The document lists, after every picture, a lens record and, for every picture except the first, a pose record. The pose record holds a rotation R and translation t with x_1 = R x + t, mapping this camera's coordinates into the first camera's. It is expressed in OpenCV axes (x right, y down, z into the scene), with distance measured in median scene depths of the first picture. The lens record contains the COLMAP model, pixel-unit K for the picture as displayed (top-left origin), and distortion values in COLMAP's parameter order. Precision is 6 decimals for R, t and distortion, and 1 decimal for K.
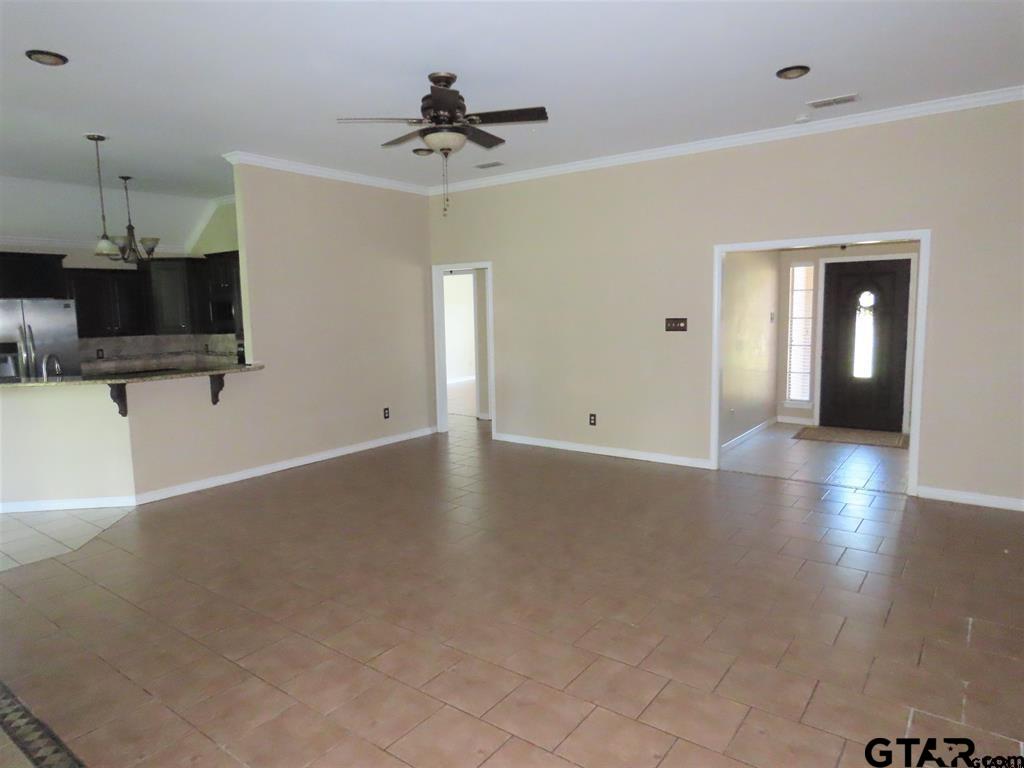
lens RADIAL K [[641.1, 0, 512.0], [0, 641.1, 384.0], [0, 0, 1]] dist [-0.001084, -0.001991]
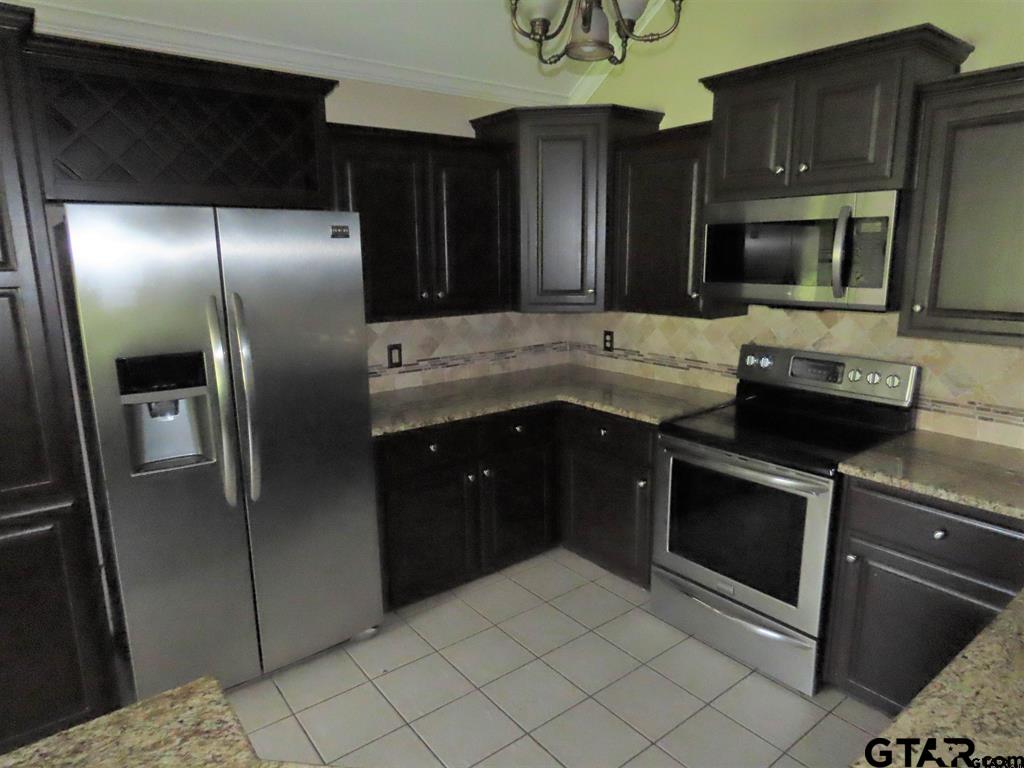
lens RADIAL K [[641.1, 0, 512.0], [0, 641.1, 384.0], [0, 0, 1]] dist [-0.001084, -0.001991]
pose [[0.963132, 0.063023, -0.261545, -0.462516], [-0.039119, 0.994649, 0.095618, -0.070848], [0.266171, -0.081861, 0.960443, 0.625779]]
